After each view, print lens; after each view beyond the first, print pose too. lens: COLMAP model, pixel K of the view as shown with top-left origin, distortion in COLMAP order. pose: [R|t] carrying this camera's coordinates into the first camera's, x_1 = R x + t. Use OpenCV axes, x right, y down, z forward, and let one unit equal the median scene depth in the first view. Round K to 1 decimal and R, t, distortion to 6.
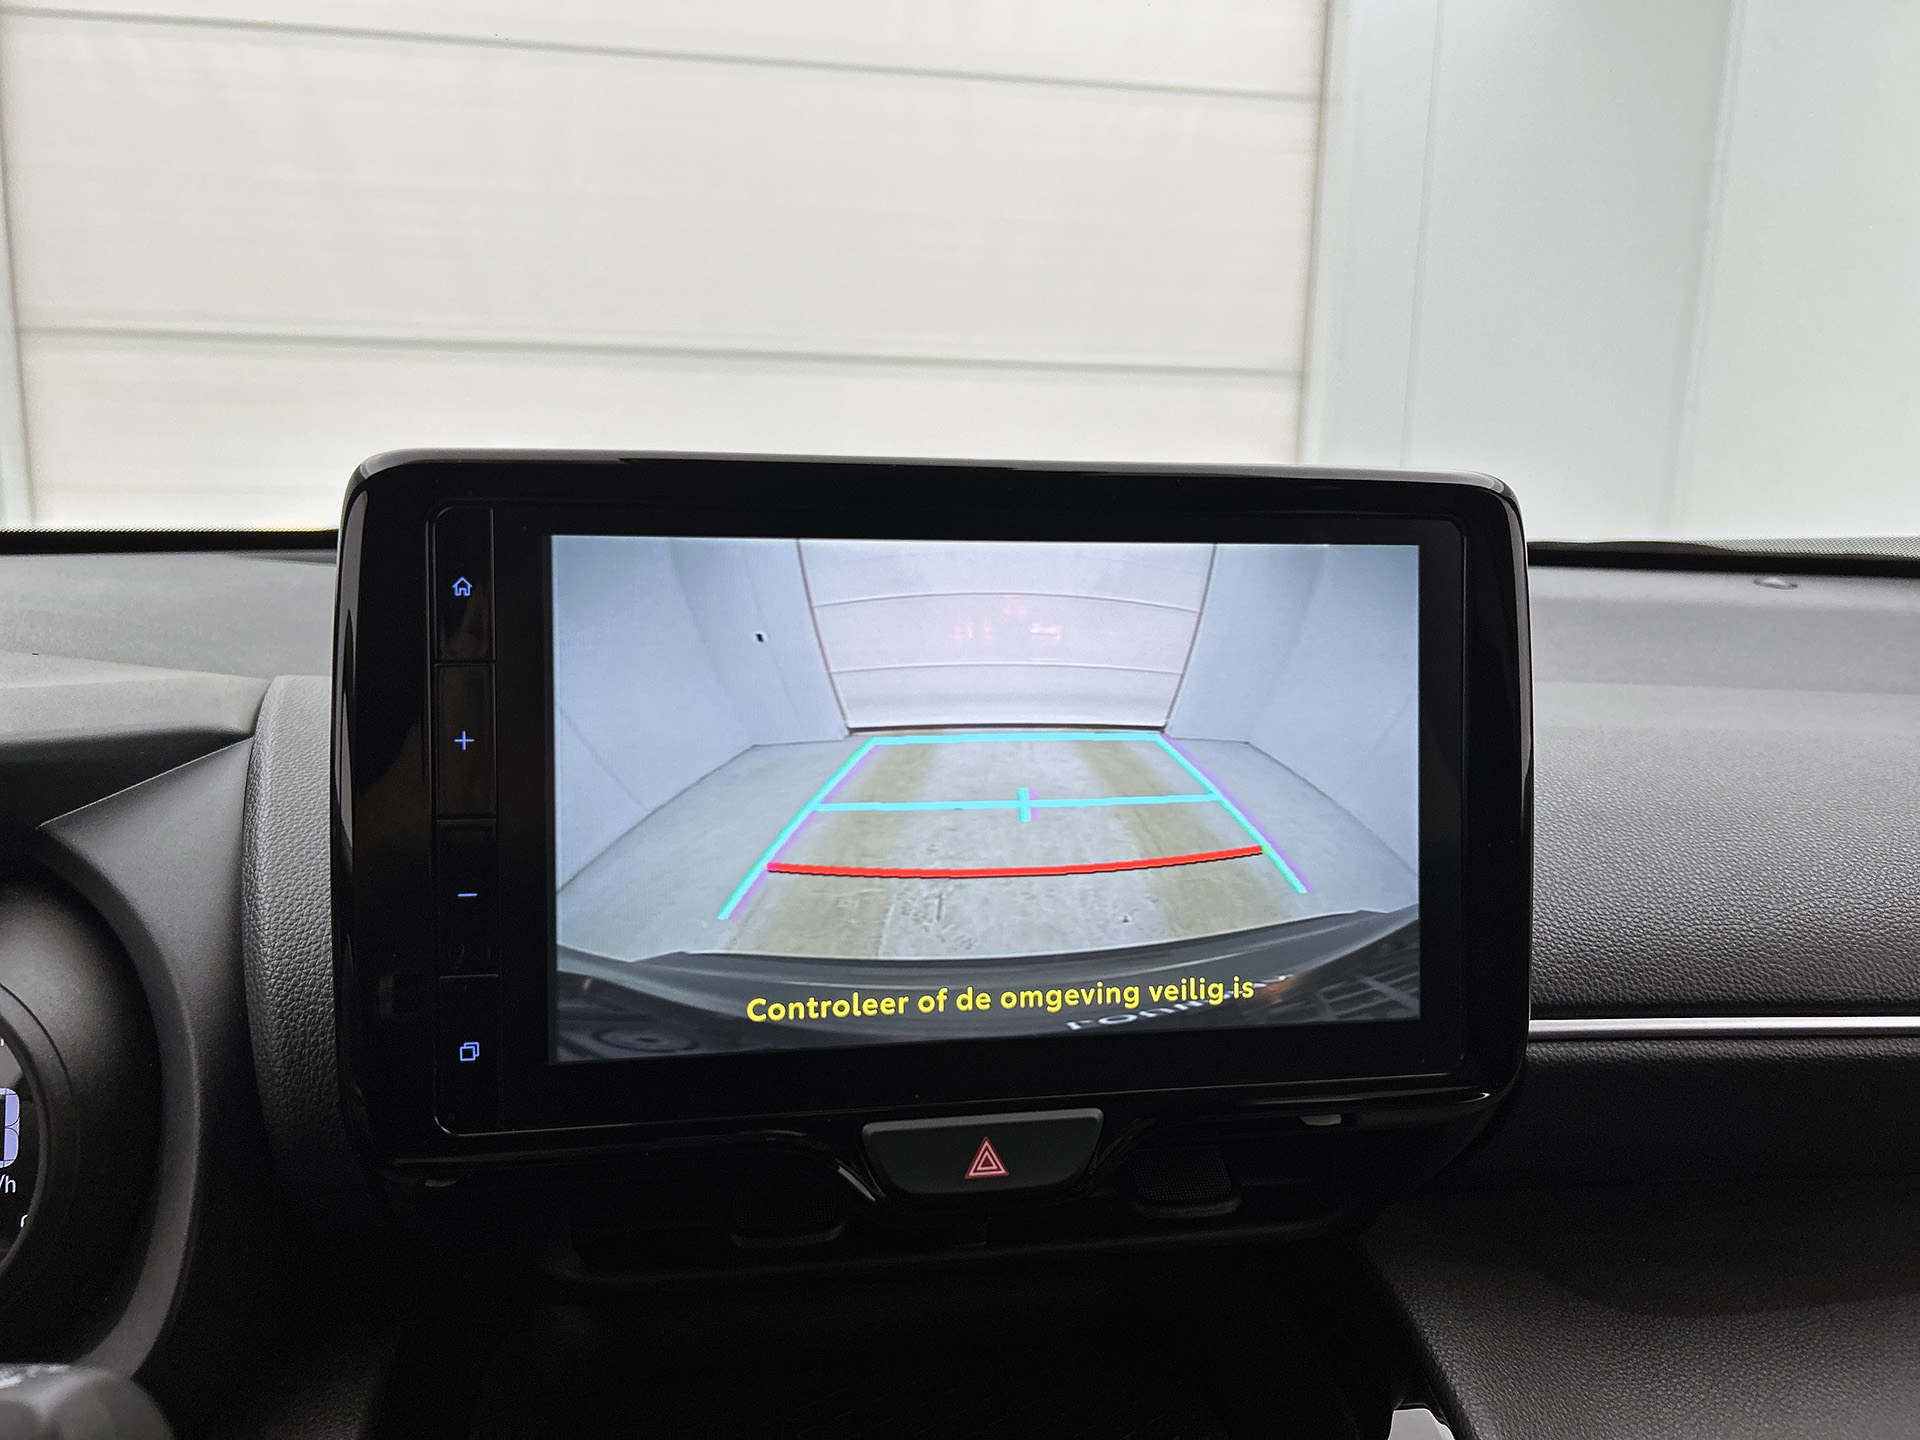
lens RADIAL K [[1487.0, 0, 957.7], [0, 1487.0, 723.4], [0, 0, 1]] dist [-0.002432, 0.007111]
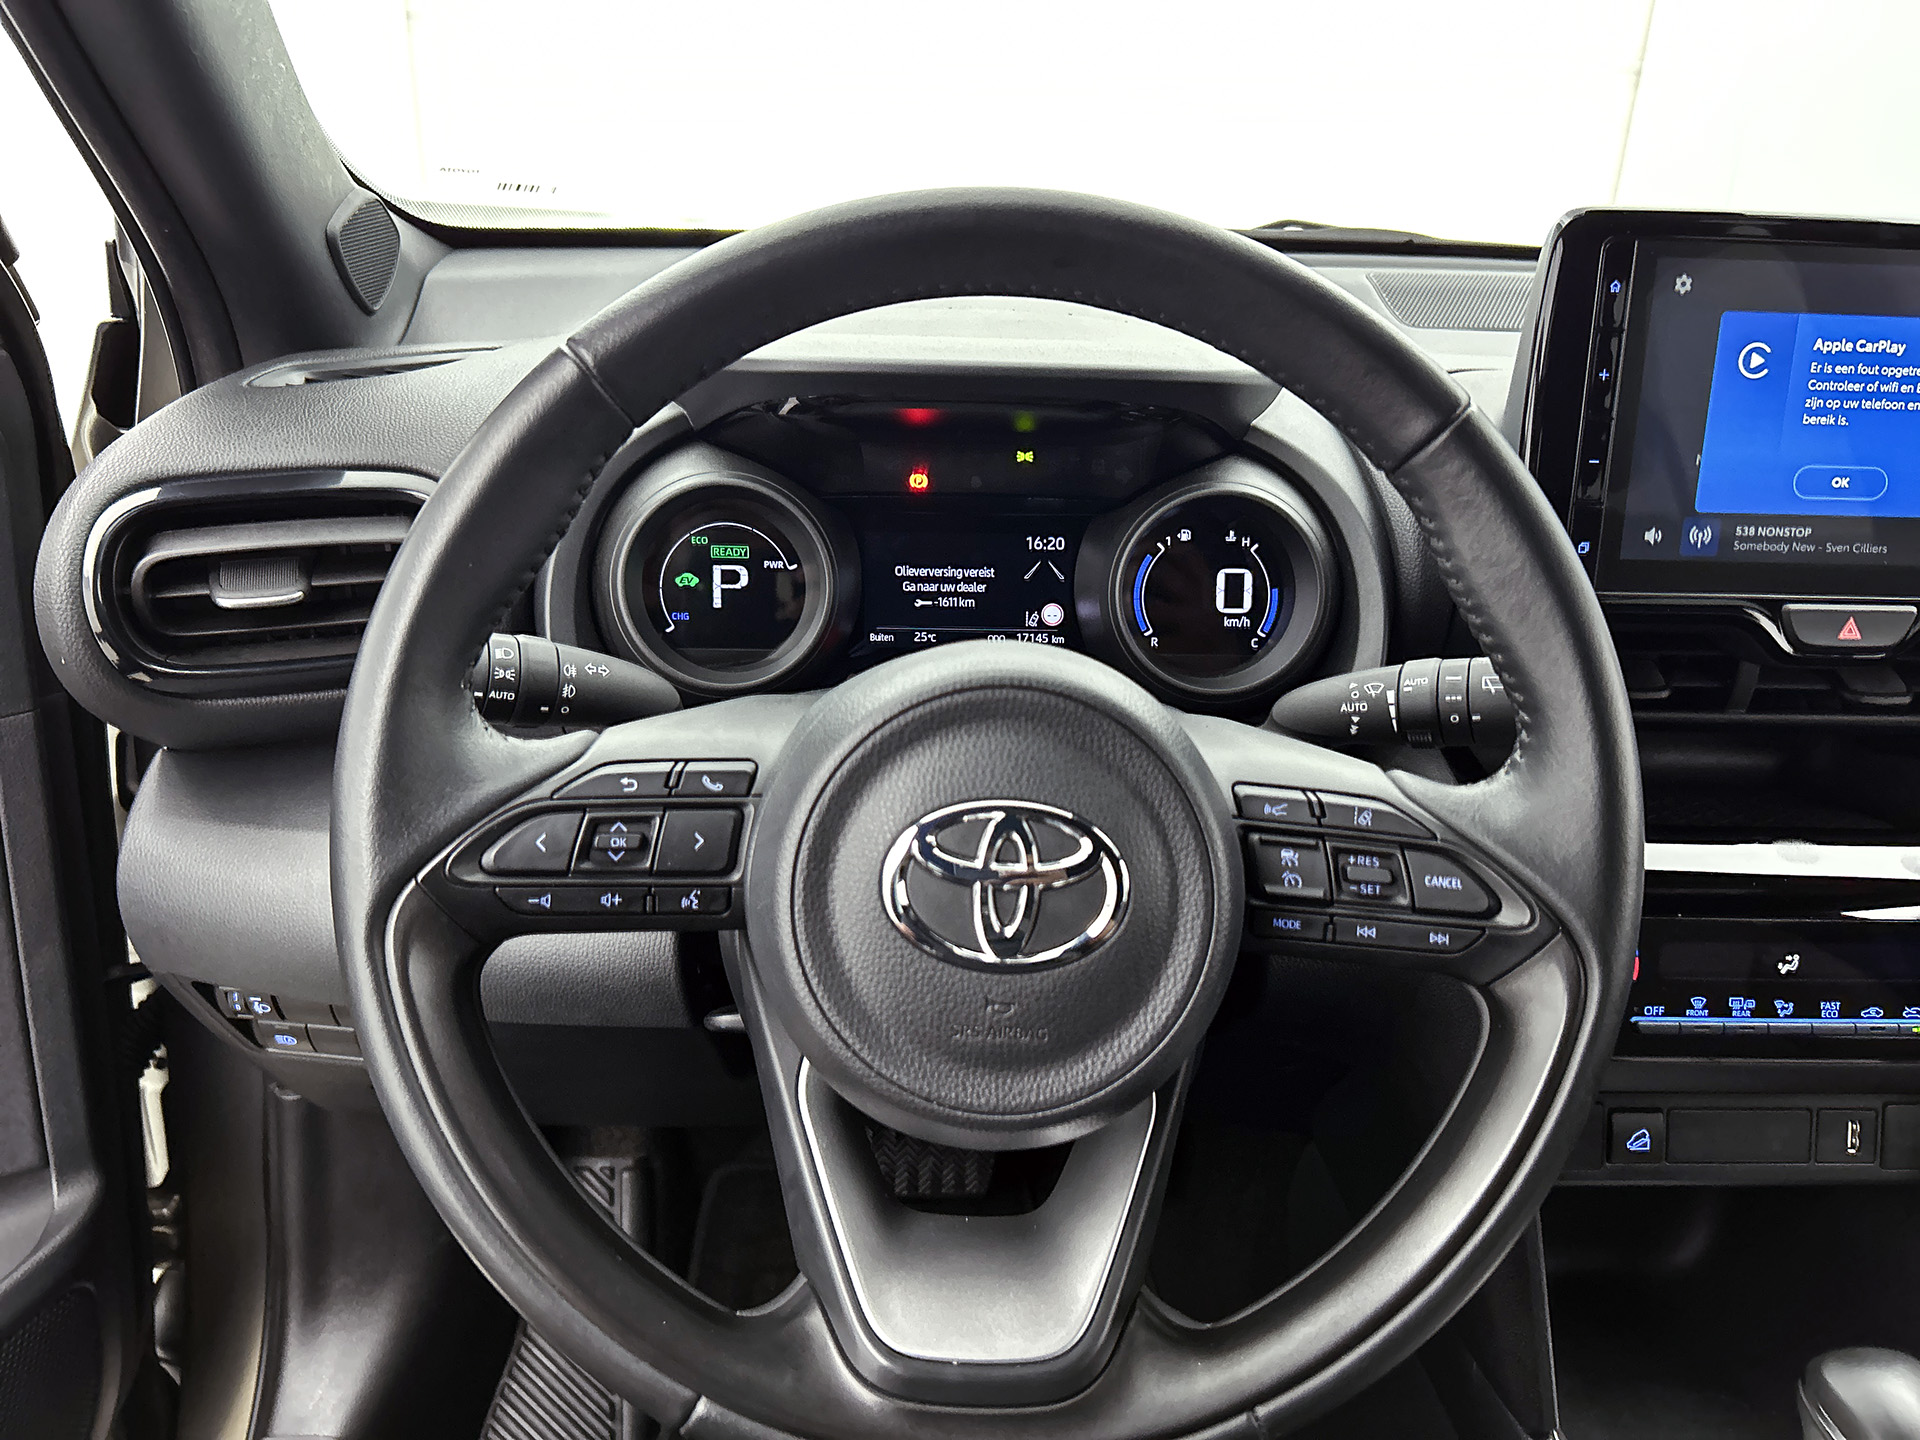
lens RADIAL K [[1435.8, 0, 952.1], [0, 1435.8, 714.3], [0, 0, 1]] dist [0.093000, -0.122216]
pose [[0.990736, 0.063141, -0.120227, -0.671823], [-0.038871, 0.980144, 0.194441, 0.077773], [0.130117, -0.187967, 0.973518, -0.694256]]
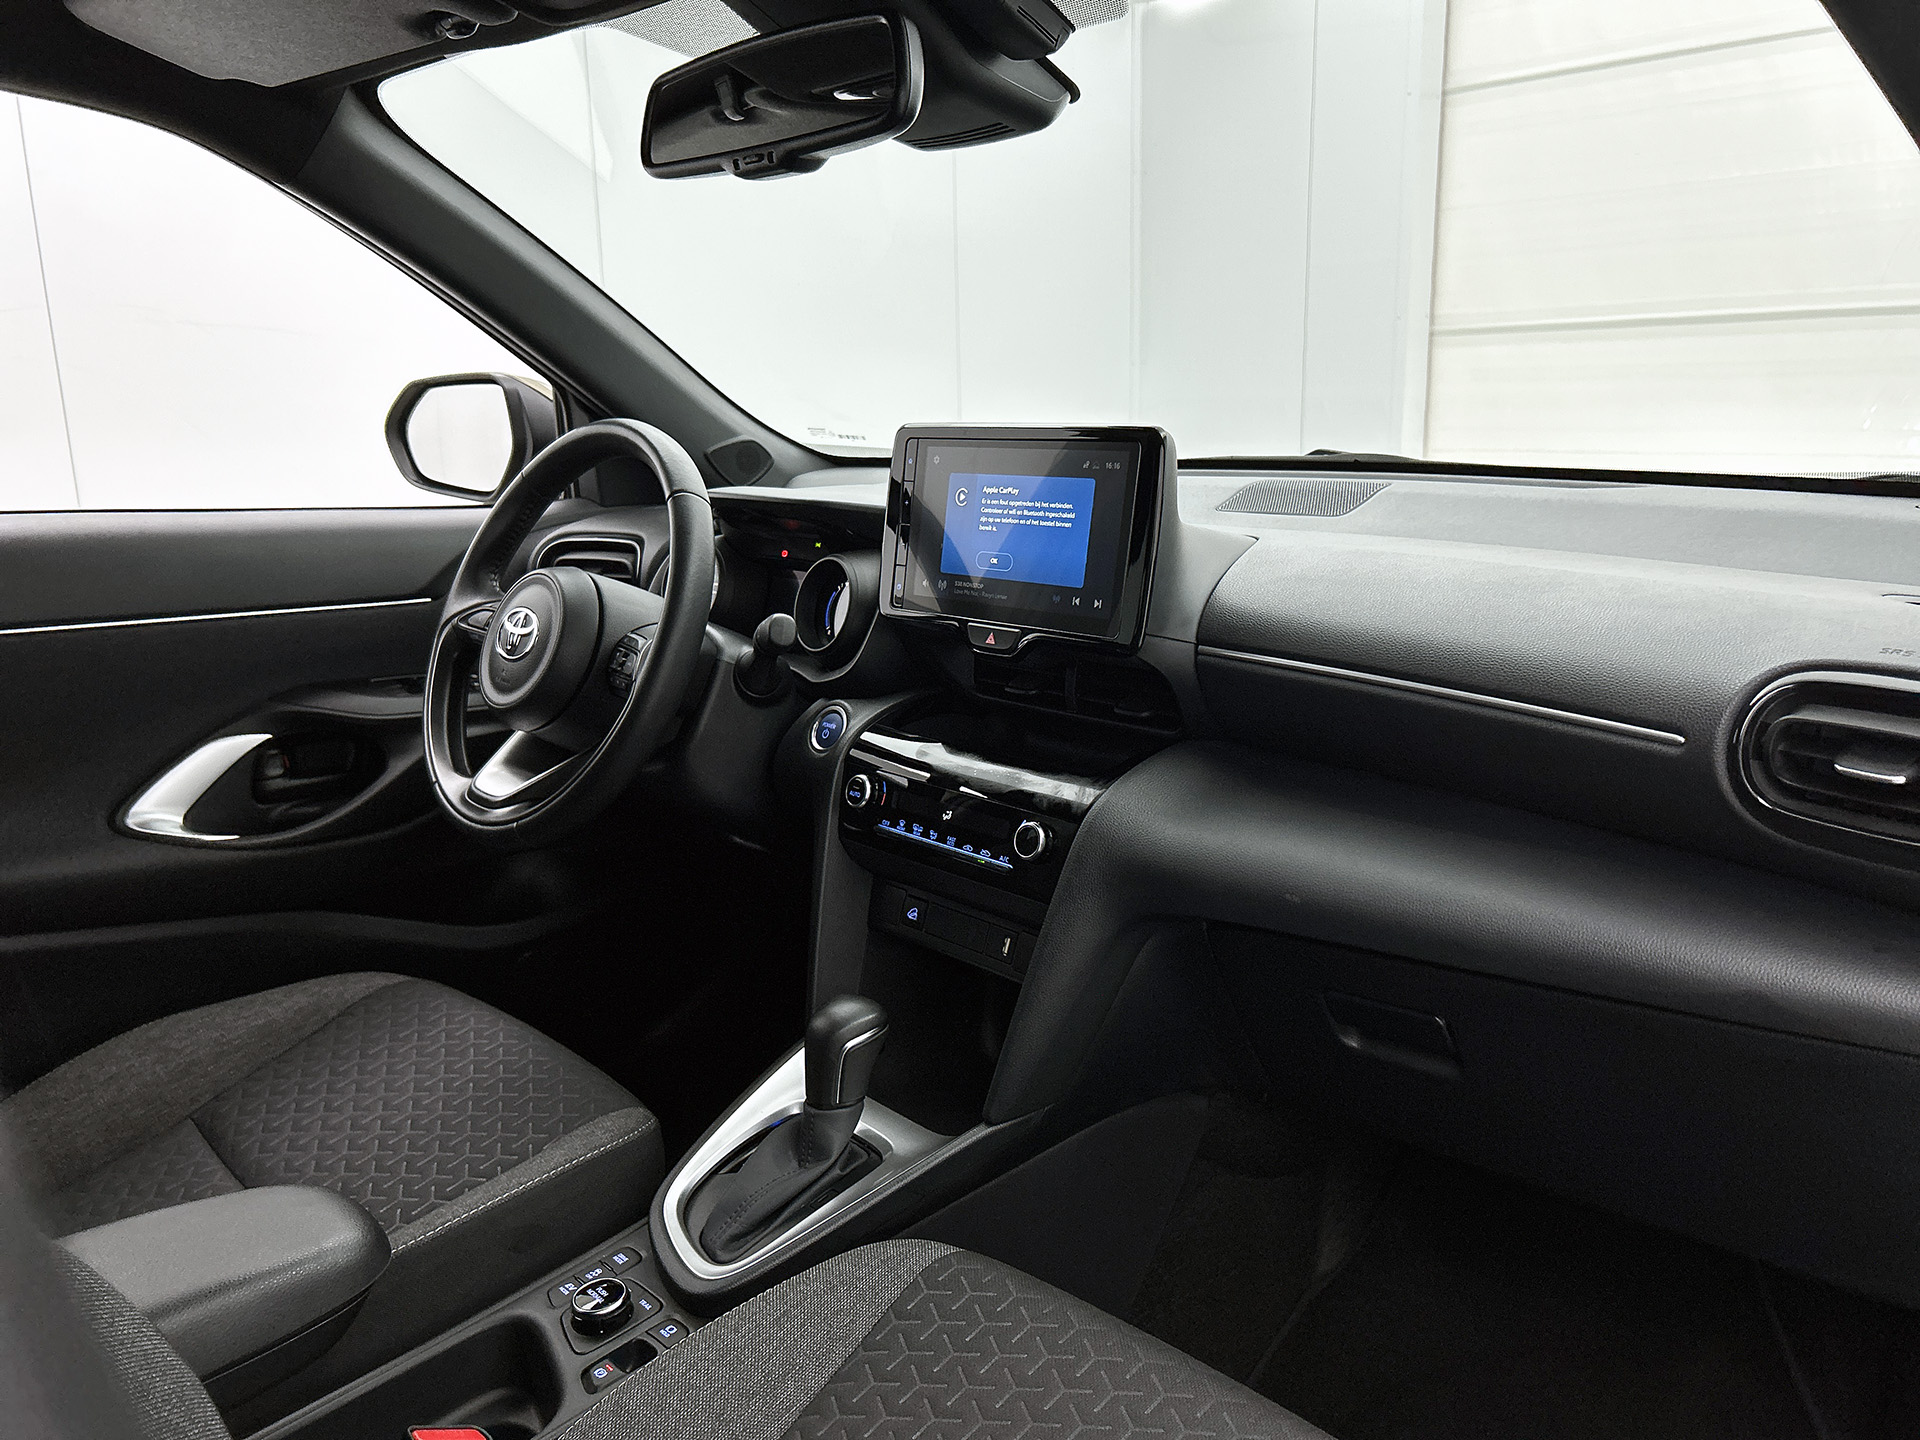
lens RADIAL K [[1427.8, 0, 986.1], [0, 1427.8, 758.6], [0, 0, 1]] dist [0.029669, 0.000501]
pose [[0.568188, 0.172658, -0.804581, 2.136635], [-0.131992, 0.984203, 0.117992, 0.148843], [0.812244, 0.039157, 0.582002, -0.693946]]
